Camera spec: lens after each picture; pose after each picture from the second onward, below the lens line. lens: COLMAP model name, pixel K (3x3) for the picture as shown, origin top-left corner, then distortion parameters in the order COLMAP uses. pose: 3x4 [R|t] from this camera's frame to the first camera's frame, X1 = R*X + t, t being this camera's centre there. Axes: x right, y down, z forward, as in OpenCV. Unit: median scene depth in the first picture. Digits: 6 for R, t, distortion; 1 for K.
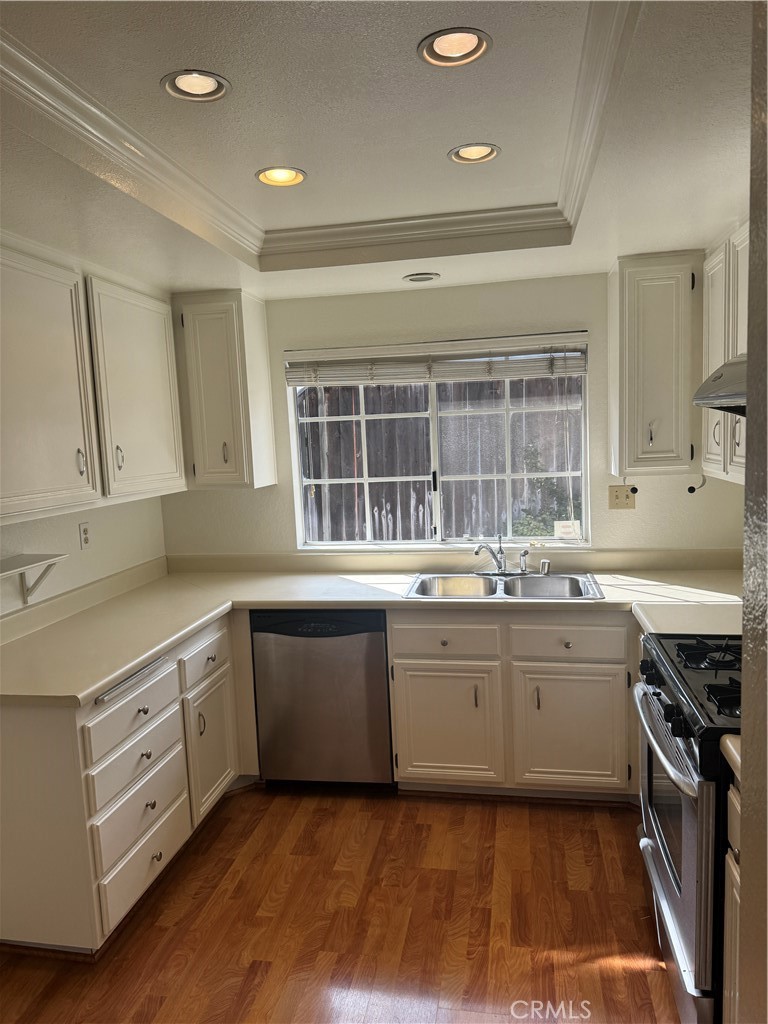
lens RADIAL K [[703.9, 0, 375.7], [0, 703.9, 506.6], [0, 0, 1]] dist [0.010485, -0.044553]
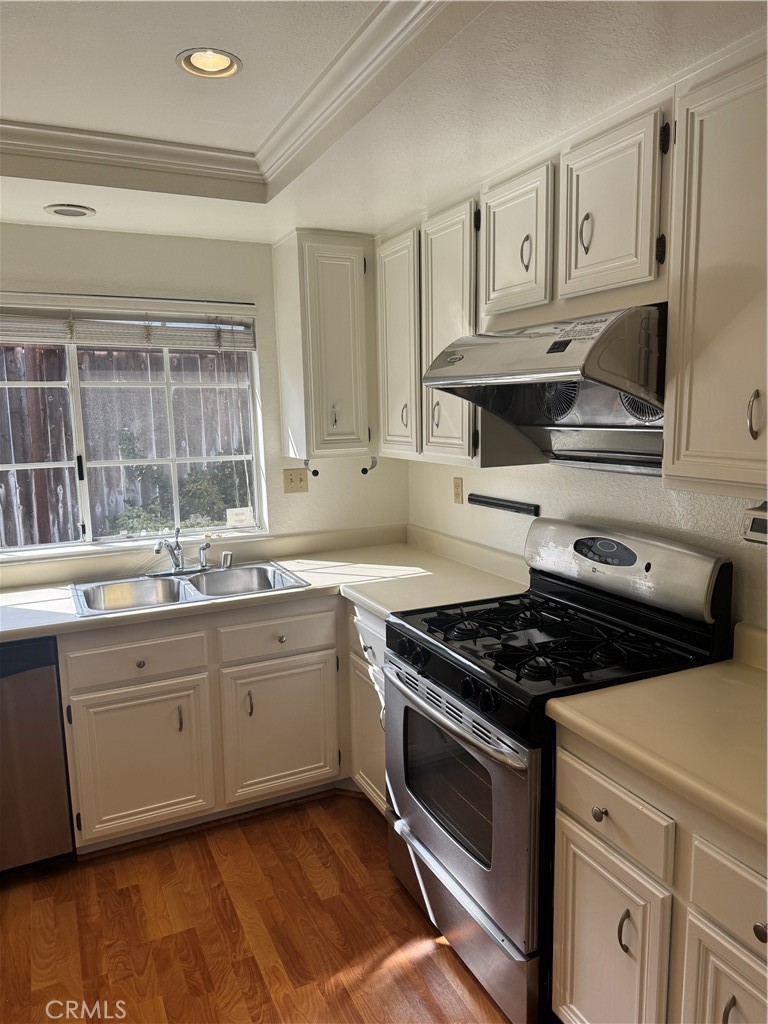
lens RADIAL K [[703.9, 0, 388.5], [0, 703.9, 508.1], [0, 0, 1]] dist [0.010485, -0.044553]
pose [[0.791730, -0.054145, 0.608466, -0.160285], [0.042996, 0.998533, 0.032908, -0.001890], [-0.609356, 0.000108, 0.792897, 0.168127]]
